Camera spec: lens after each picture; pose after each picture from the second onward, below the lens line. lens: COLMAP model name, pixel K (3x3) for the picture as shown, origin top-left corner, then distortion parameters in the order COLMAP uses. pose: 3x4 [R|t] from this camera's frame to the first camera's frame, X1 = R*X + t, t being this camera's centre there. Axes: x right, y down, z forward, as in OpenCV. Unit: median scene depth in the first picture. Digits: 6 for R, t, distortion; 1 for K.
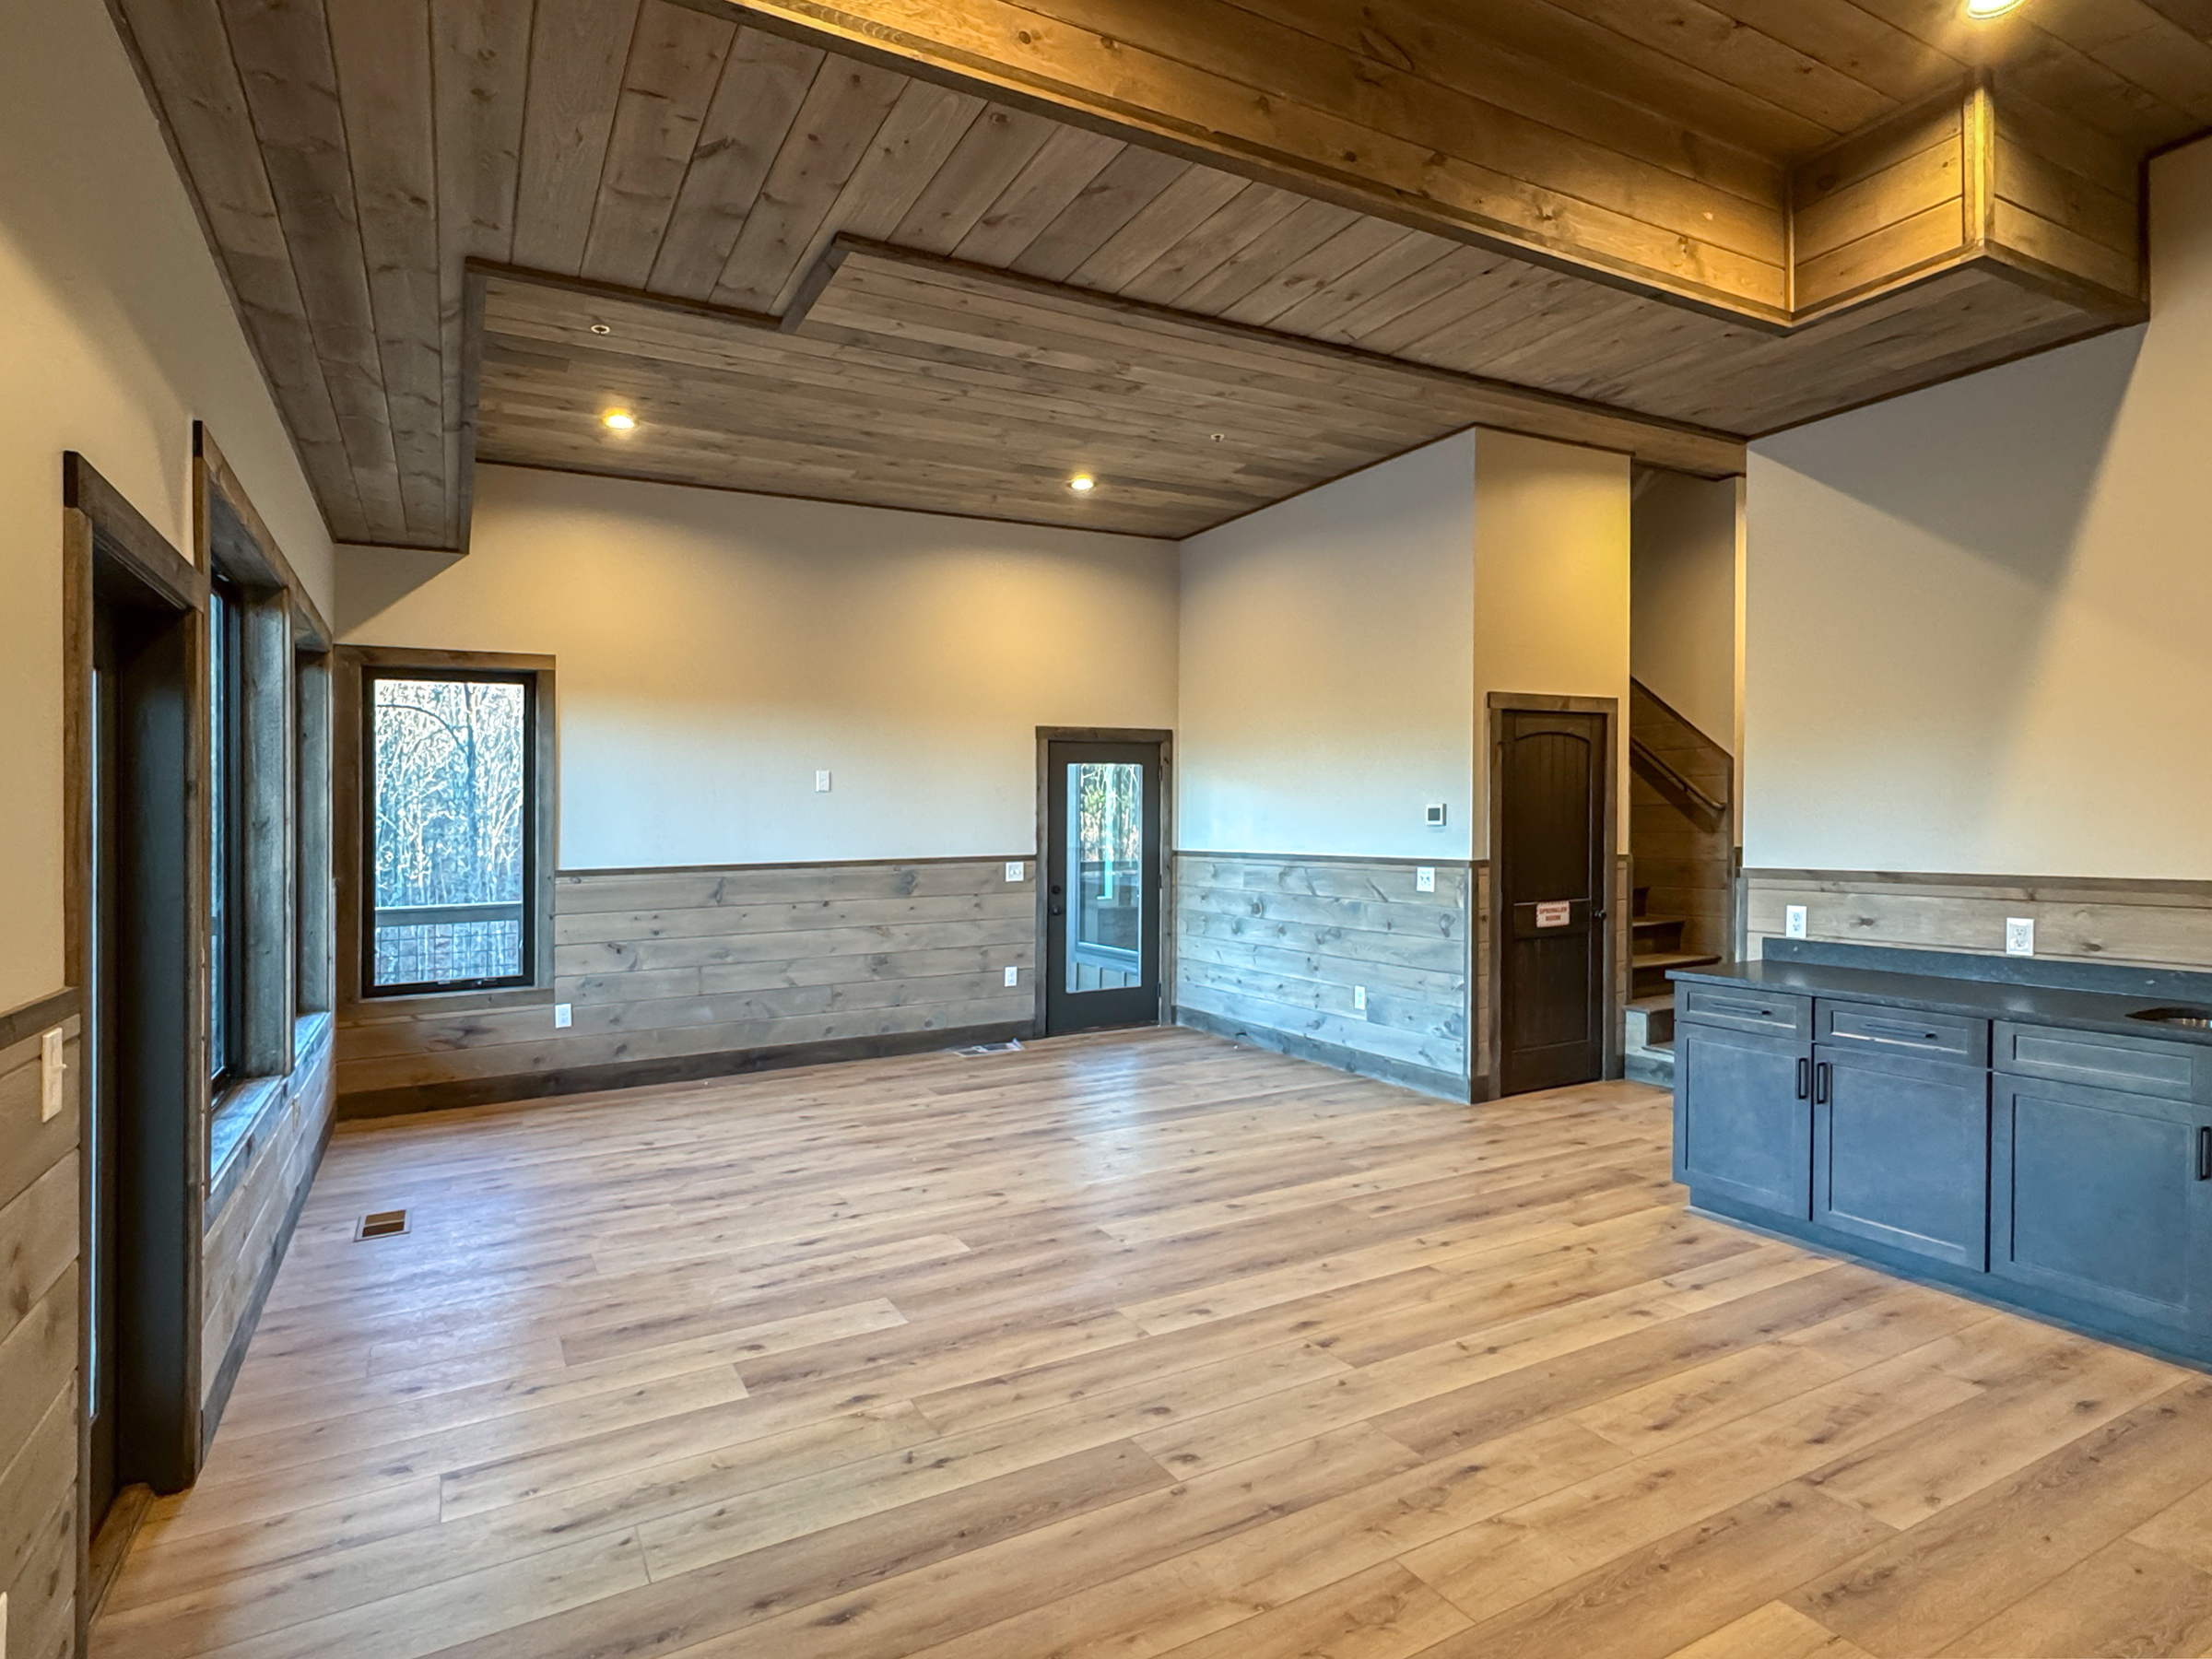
lens RADIAL K [[1207.6, 0, 1092.4], [0, 1207.6, 836.6], [0, 0, 1]] dist [-0.004077, -0.002744]
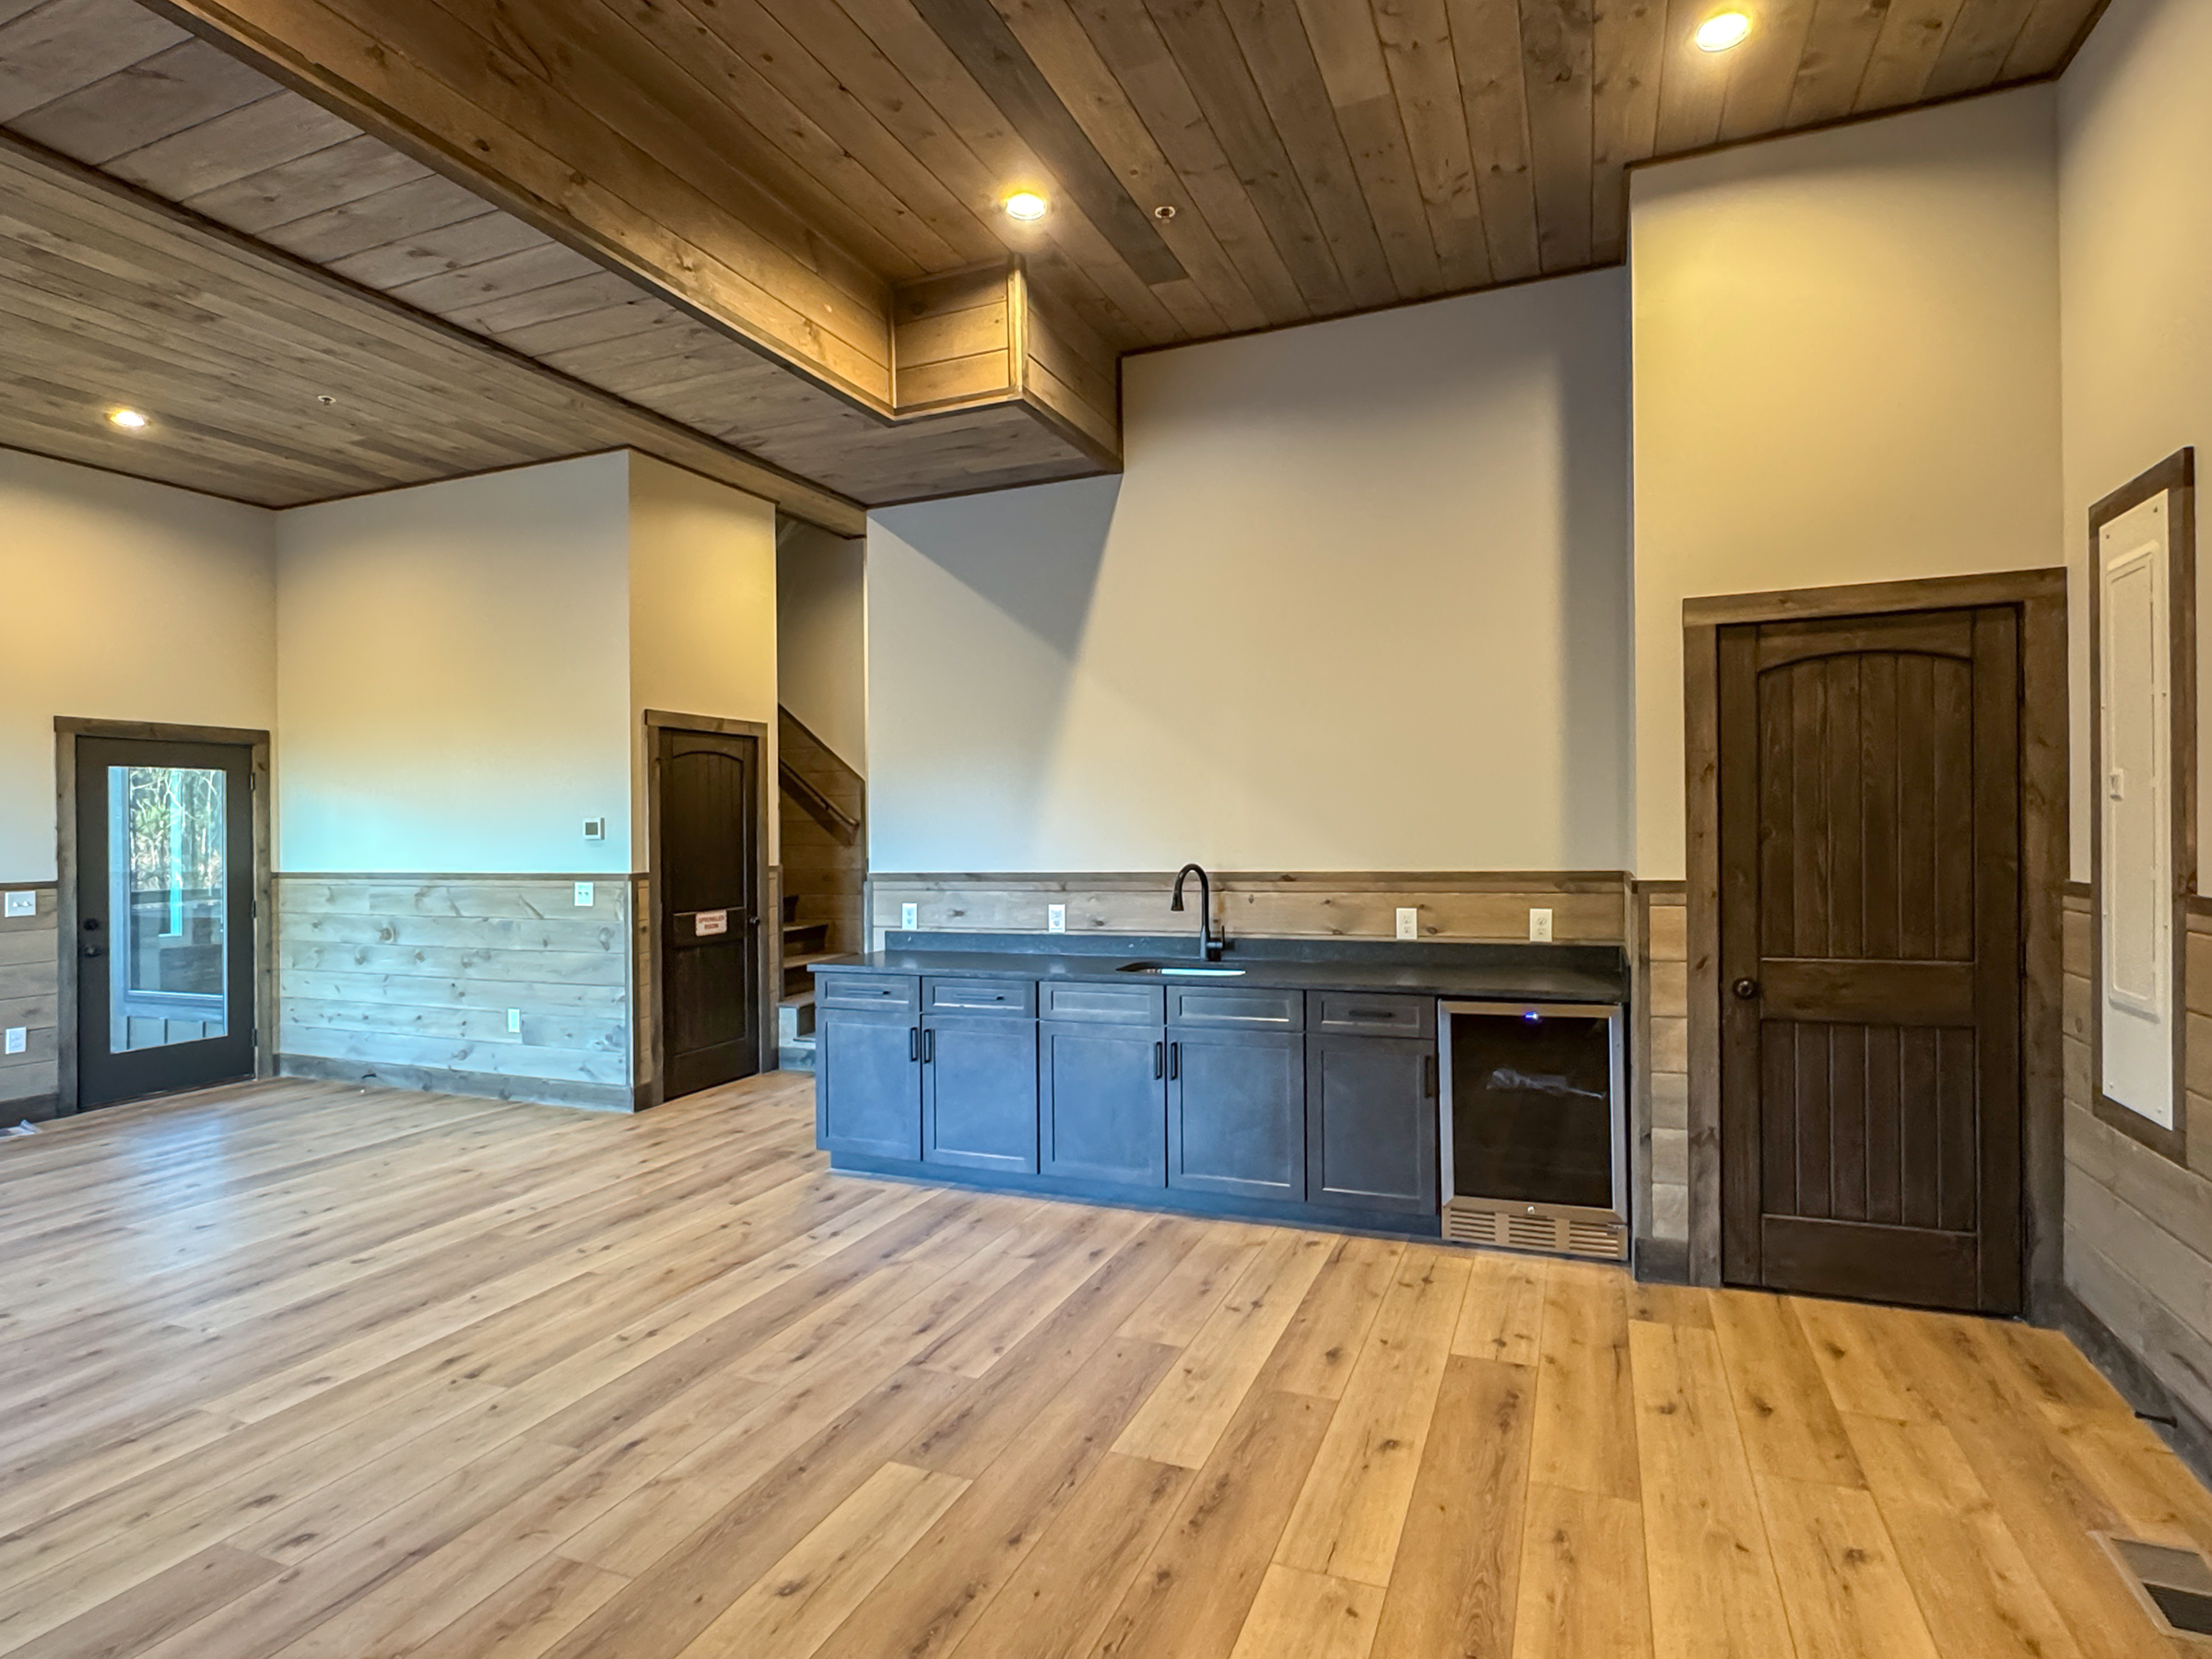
lens RADIAL K [[1171.7, 0, 1123.4], [0, 1171.7, 857.0], [0, 0, 1]] dist [-0.005334, -0.001441]
pose [[0.767387, -0.012419, 0.641064, -0.000514], [0.013211, 0.999906, 0.003557, 0.009650], [-0.641048, 0.005740, 0.767479, -0.032428]]
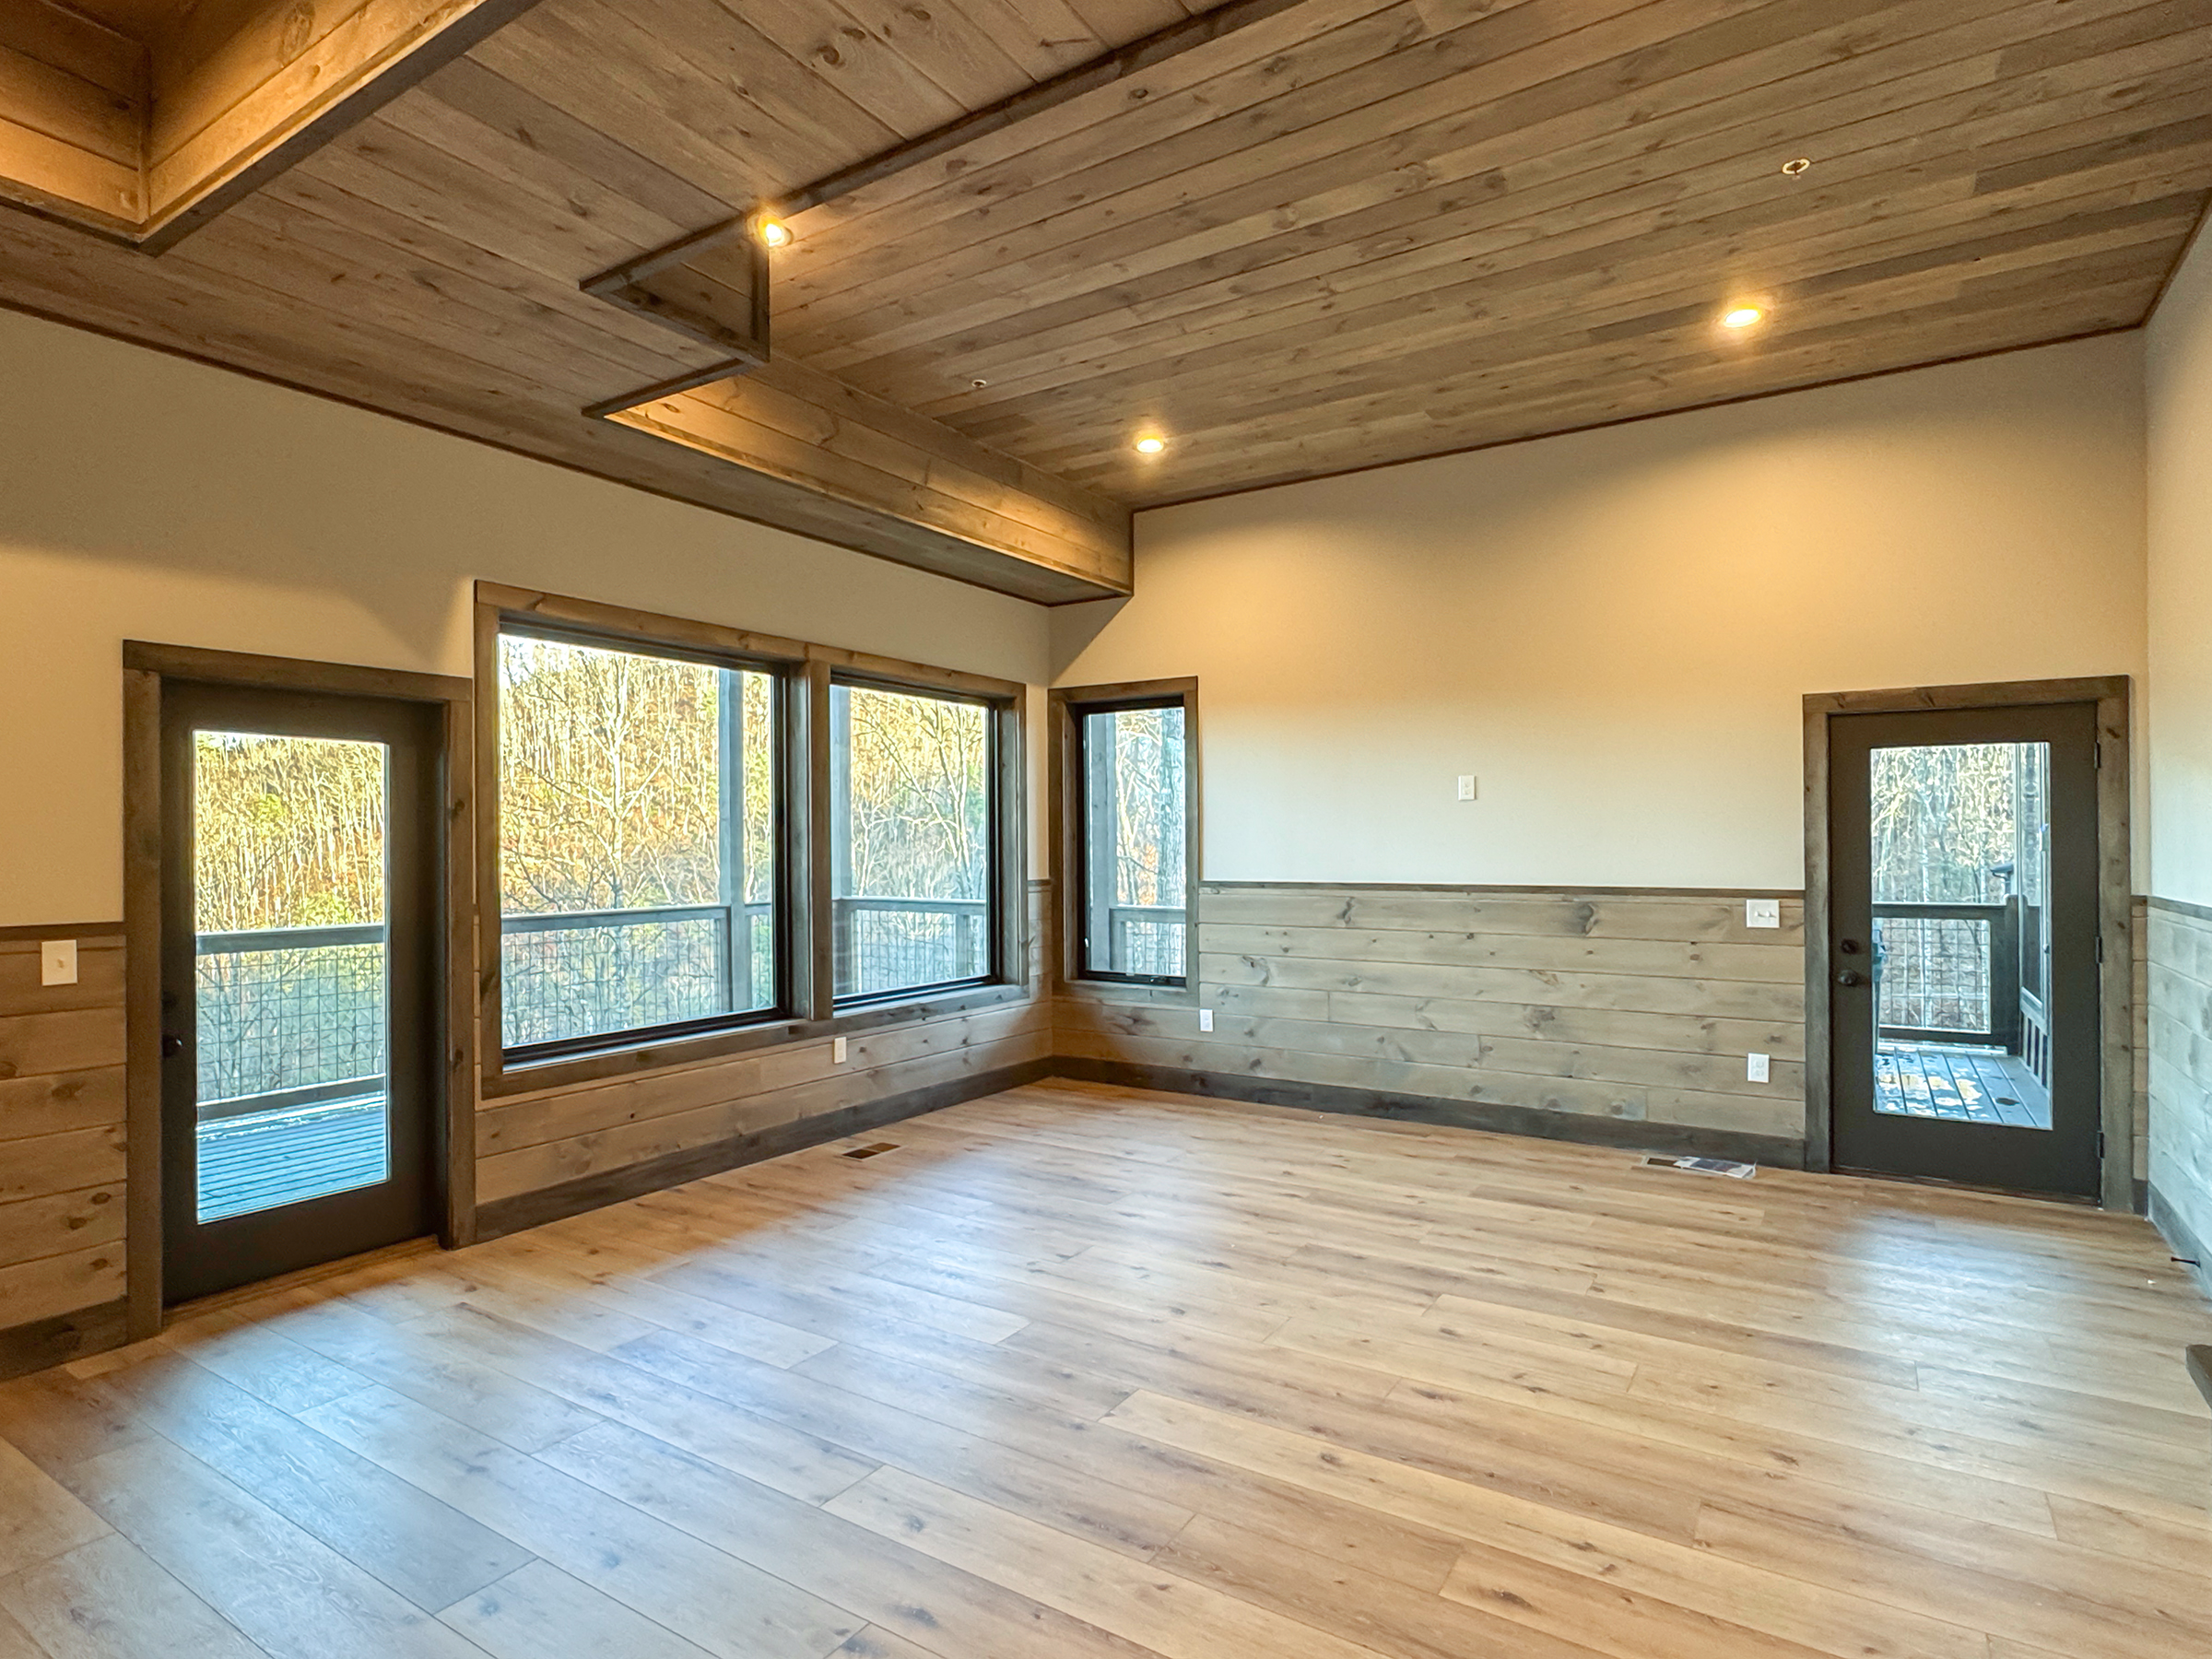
lens RADIAL K [[1207.6, 0, 1092.4], [0, 1207.6, 836.6], [0, 0, 1]] dist [-0.004077, -0.002744]
pose [[0.452395, 0.010184, -0.891760, 0.598012], [-0.016419, 0.999860, 0.003089, -0.016256], [0.891667, 0.013245, 0.452499, 0.585954]]
